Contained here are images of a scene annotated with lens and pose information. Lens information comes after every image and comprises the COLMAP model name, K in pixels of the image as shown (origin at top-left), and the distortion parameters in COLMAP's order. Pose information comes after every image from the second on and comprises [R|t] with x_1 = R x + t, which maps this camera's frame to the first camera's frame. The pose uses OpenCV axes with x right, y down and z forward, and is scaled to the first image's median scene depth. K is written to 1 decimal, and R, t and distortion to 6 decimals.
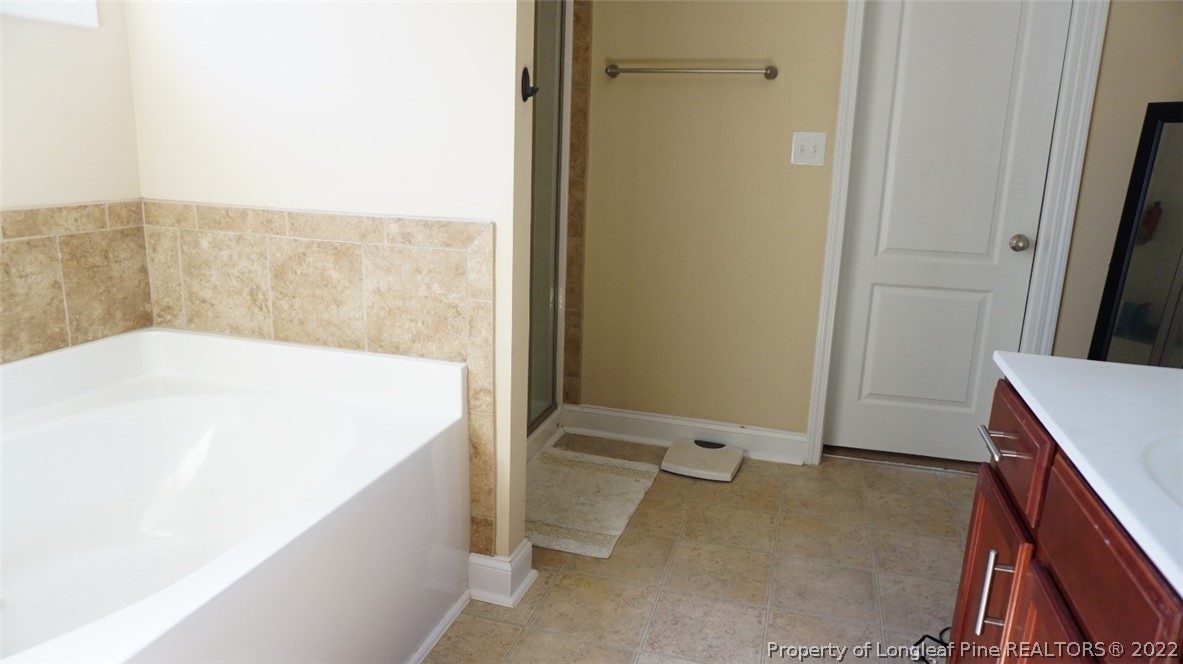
lens RADIAL K [[810.6, 0, 593.4], [0, 810.6, 328.4], [0, 0, 1]] dist [-0.047225, 0.041451]
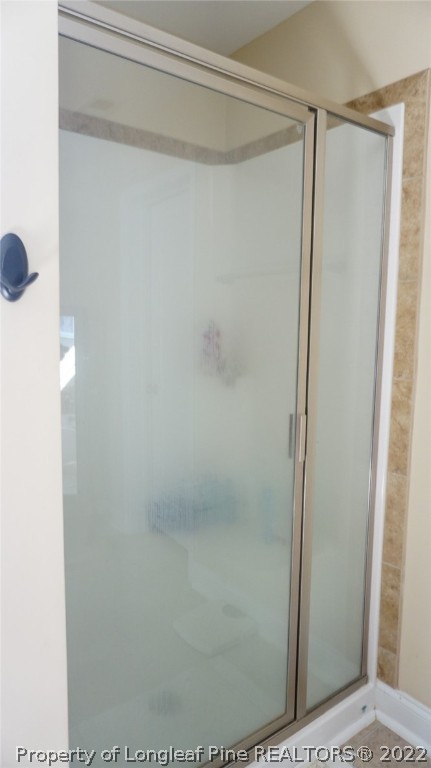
lens RADIAL K [[526.2, 0, 214.1], [0, 526.2, 386.5], [0, 0, 1]] dist [-0.047225, 0.041451]
pose [[0.805023, 0.041303, -0.591804, 0.165284], [-0.118570, 0.988647, -0.092290, -0.165286], [0.581274, 0.144466, 0.800781, 0.638084]]
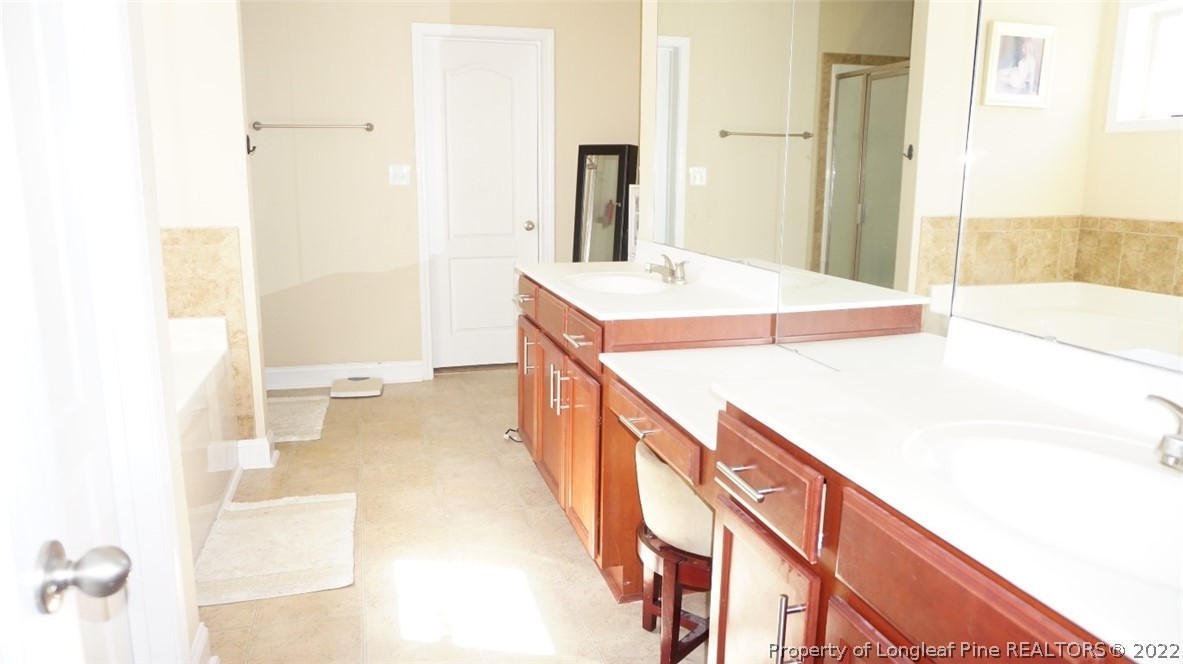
lens RADIAL K [[810.6, 0, 593.7], [0, 810.6, 334.2], [0, 0, 1]] dist [-0.047225, 0.041451]
pose [[0.852800, -0.131510, 0.505409, -0.286959], [0.141931, 0.989712, 0.018042, 0.127399], [-0.502582, 0.056346, 0.862692, -0.616011]]
